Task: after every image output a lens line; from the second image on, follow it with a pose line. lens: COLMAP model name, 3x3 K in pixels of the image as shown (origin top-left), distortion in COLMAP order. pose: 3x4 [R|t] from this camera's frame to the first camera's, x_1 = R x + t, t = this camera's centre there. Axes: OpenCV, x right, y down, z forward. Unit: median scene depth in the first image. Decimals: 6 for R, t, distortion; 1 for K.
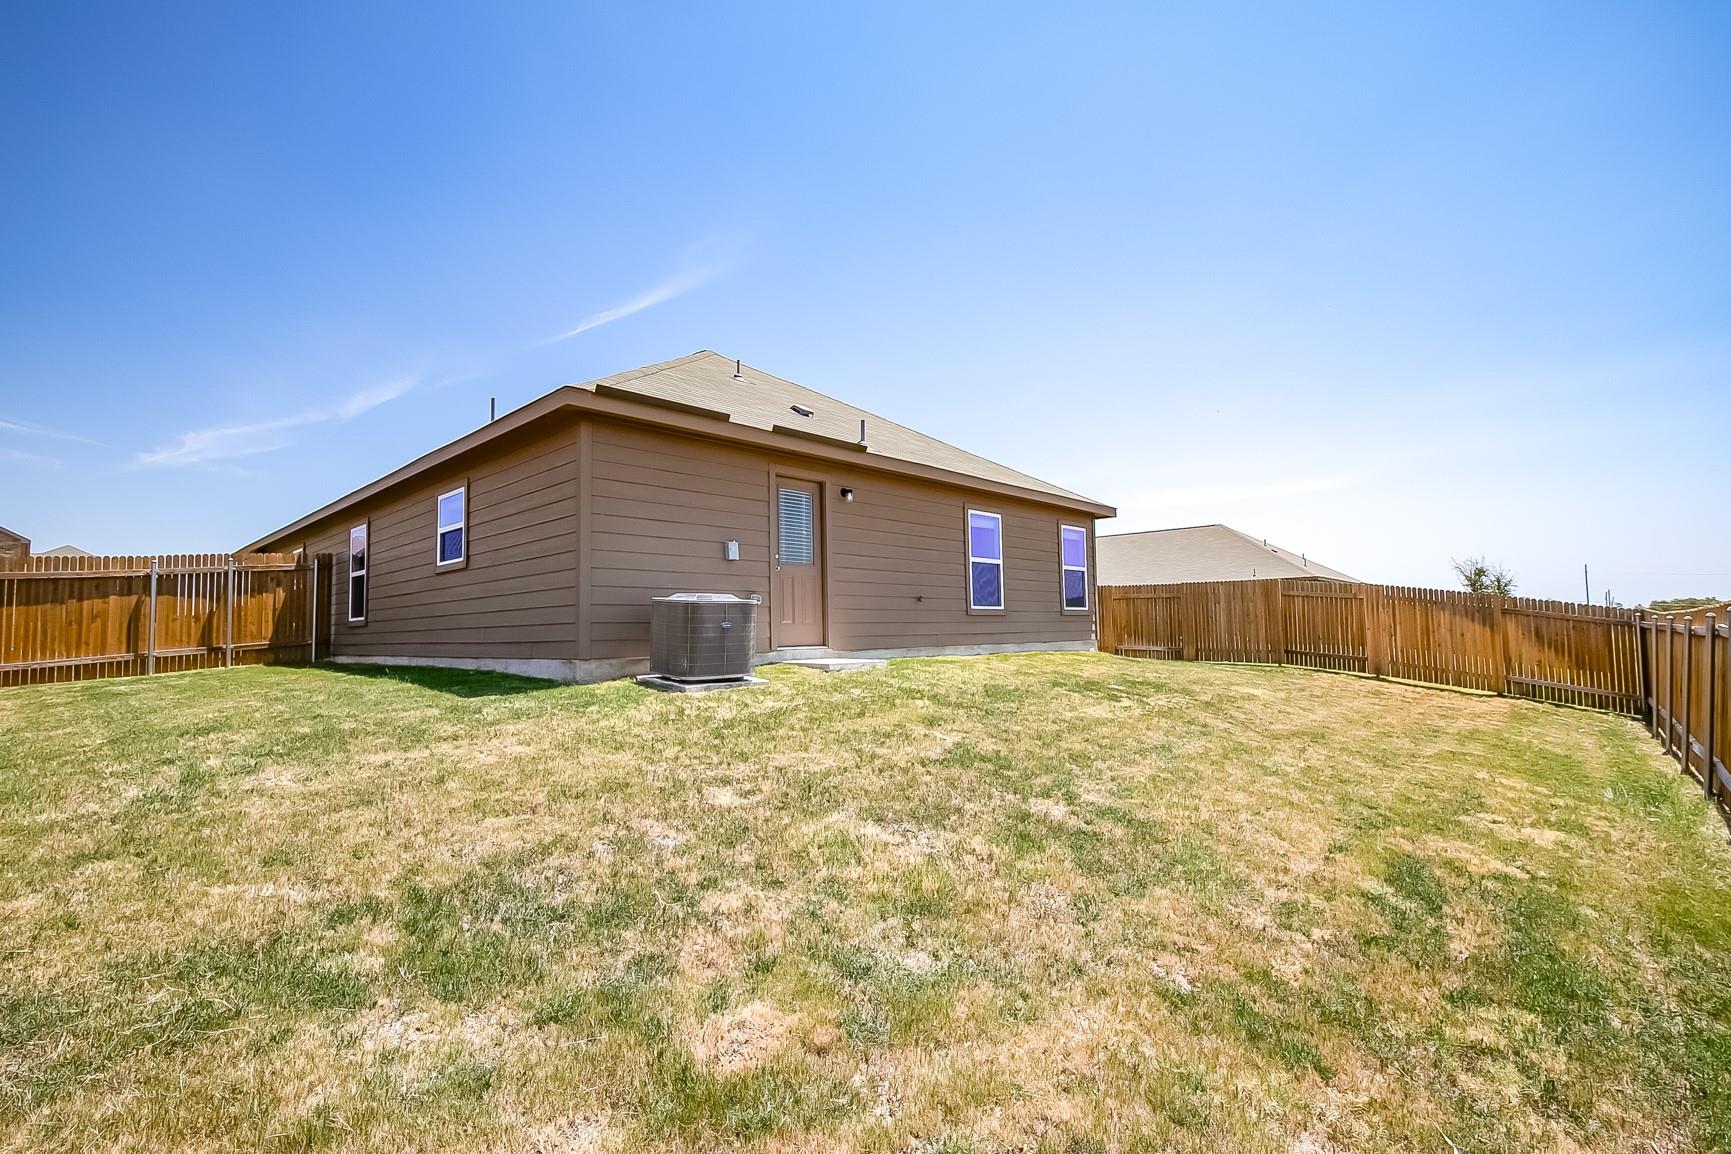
lens RADIAL K [[791.2, 0, 883.9], [0, 791.2, 585.5], [0, 0, 1]] dist [-0.023542, 0.001045]
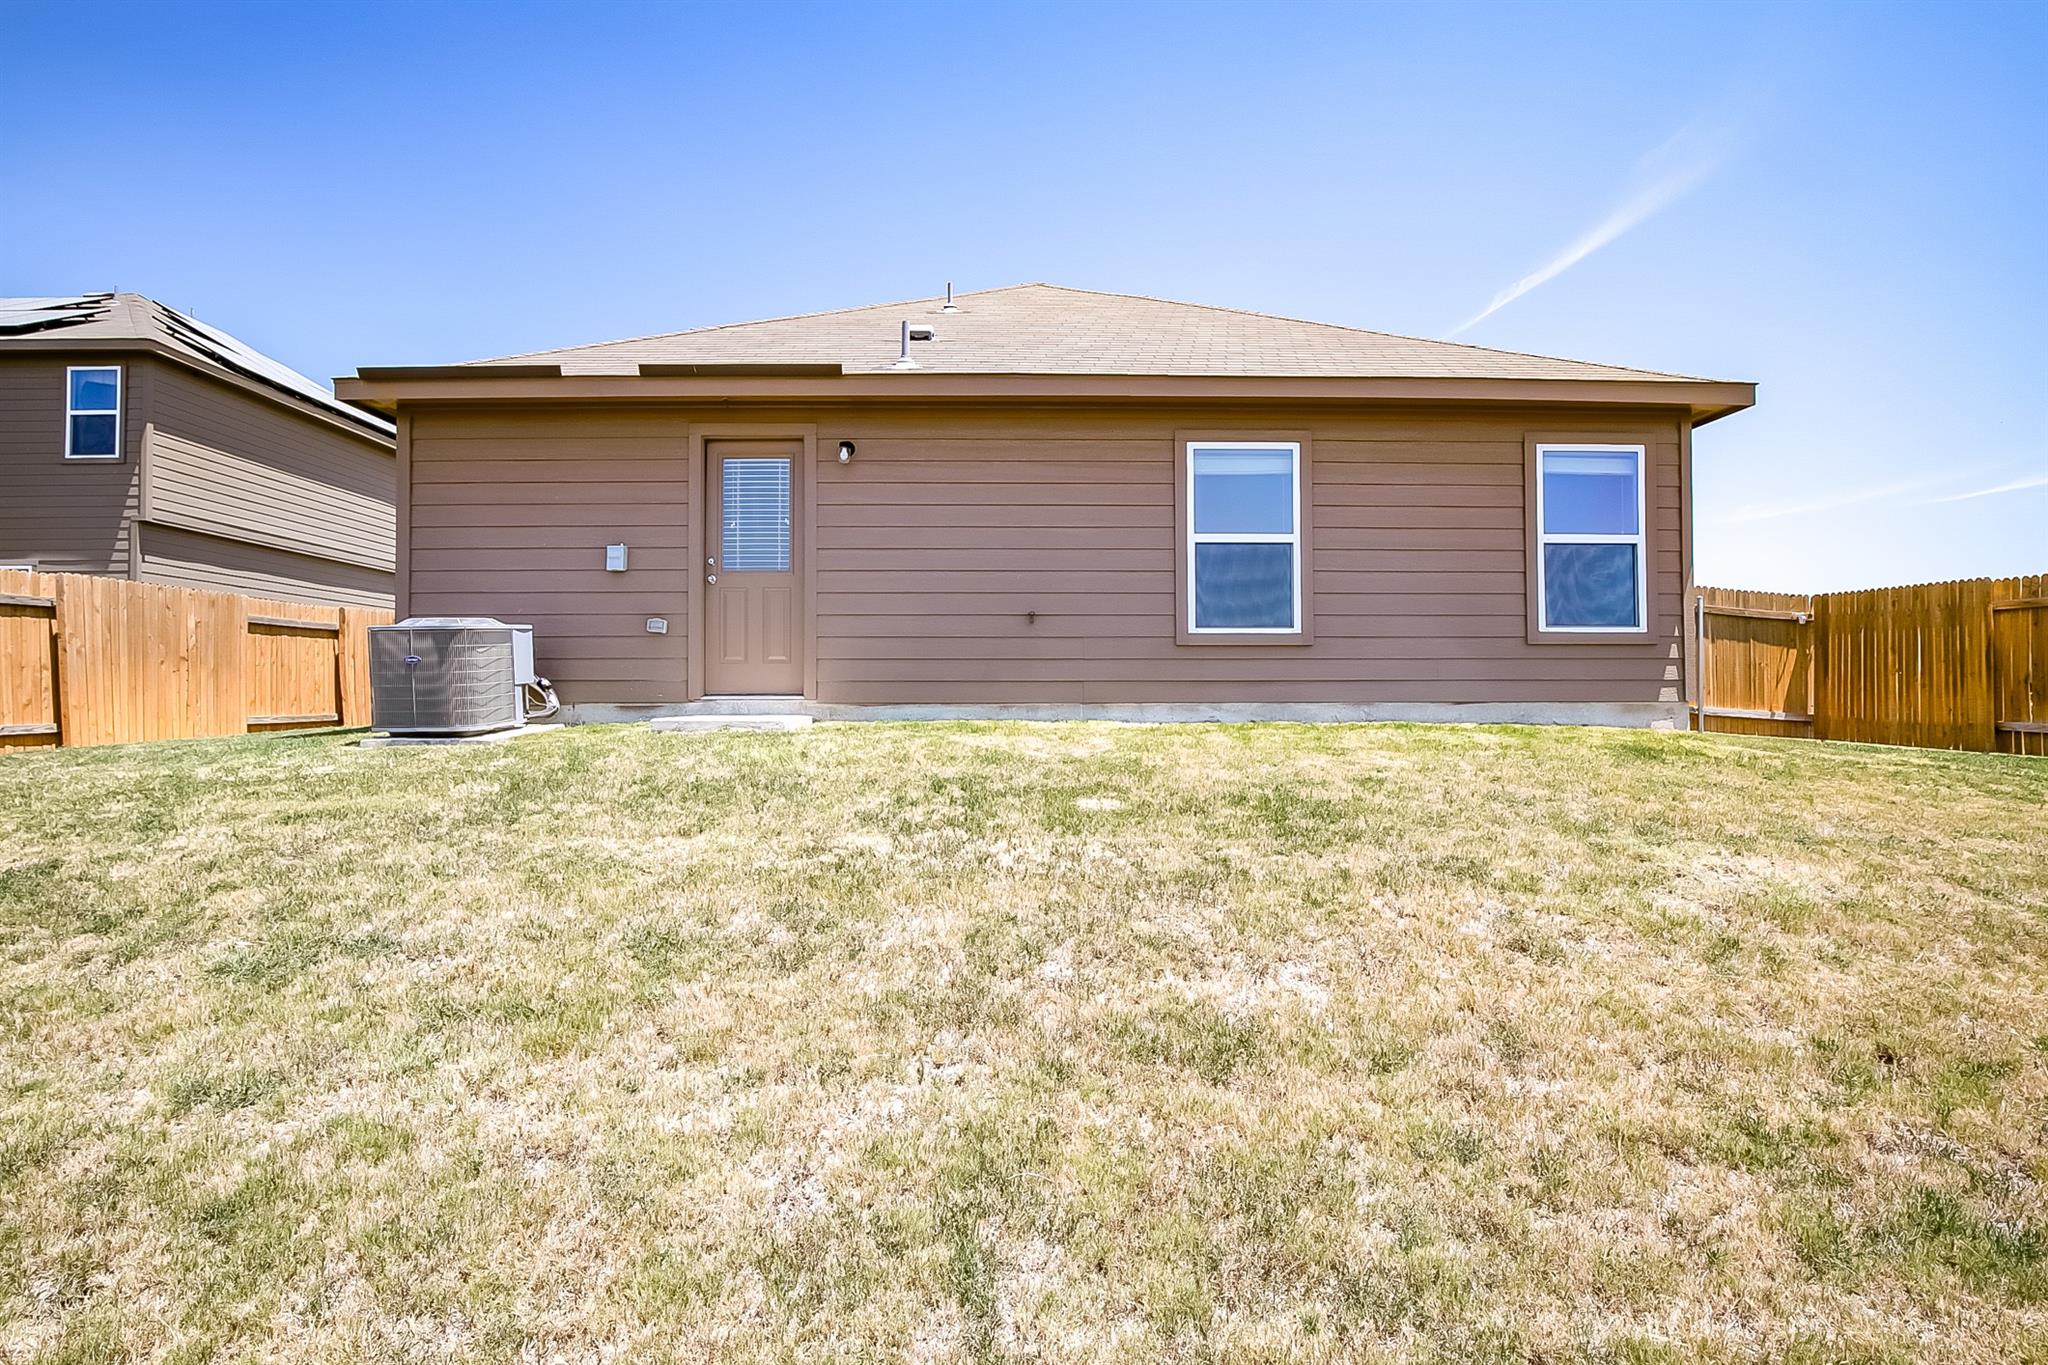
lens RADIAL K [[936.0, 0, 1023.9], [0, 936.0, 675.5], [0, 0, 1]] dist [-0.023542, 0.001045]
pose [[0.691373, 0.011914, -0.722399, 0.490880], [0.031556, 0.998412, 0.046667, 0.025296], [0.721808, -0.055060, 0.689899, 0.497432]]
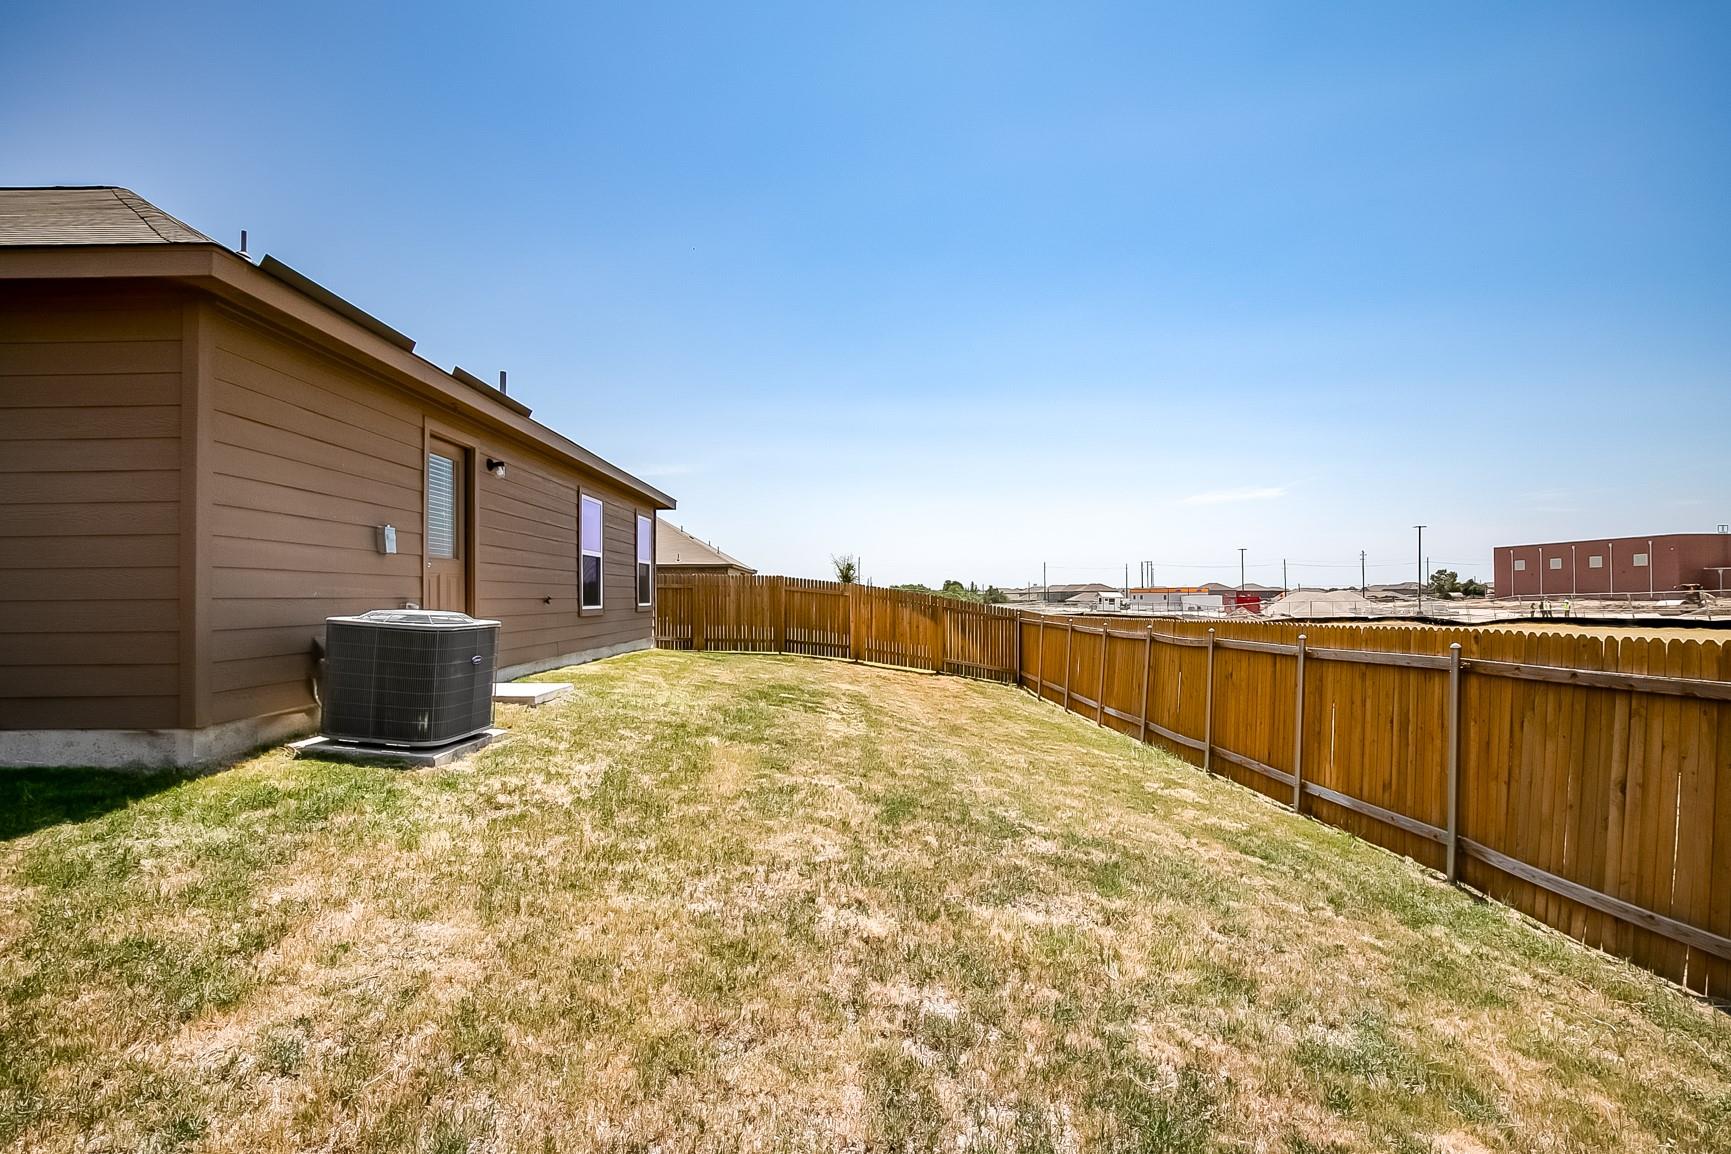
lens RADIAL K [[791.2, 0, 874.5], [0, 791.2, 591.1], [0, 0, 1]] dist [-0.023542, 0.001045]
pose [[0.721345, 0.019467, 0.692302, -0.260764], [-0.048403, 0.998578, 0.022354, -0.025788], [-0.690882, -0.049634, 0.721261, 0.160047]]
